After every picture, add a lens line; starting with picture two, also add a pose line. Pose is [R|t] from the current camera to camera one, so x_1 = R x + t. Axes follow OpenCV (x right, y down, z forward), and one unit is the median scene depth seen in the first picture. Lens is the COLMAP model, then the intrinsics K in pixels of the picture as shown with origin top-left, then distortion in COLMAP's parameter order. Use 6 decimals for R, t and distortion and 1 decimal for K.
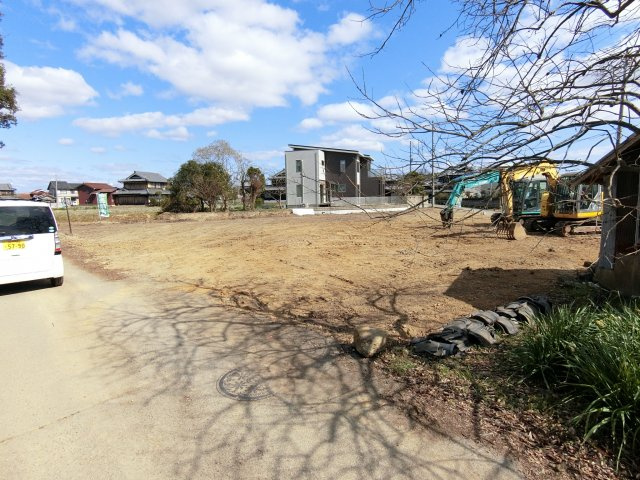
lens RADIAL K [[364.0, 0, 319.0], [0, 364.0, 237.5], [0, 0, 1]] dist [-0.009572, -0.000361]
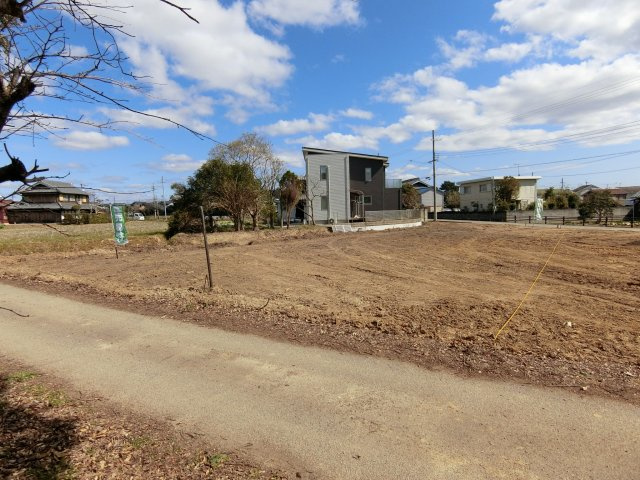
lens RADIAL K [[364.0, 0, 319.0], [0, 364.0, 237.5], [0, 0, 1]] dist [-0.009572, -0.000361]
pose [[0.964405, -0.022205, 0.263497, -0.266644], [0.033415, 0.998714, -0.038136, -0.019028], [-0.262311, 0.045584, 0.963906, 0.205090]]
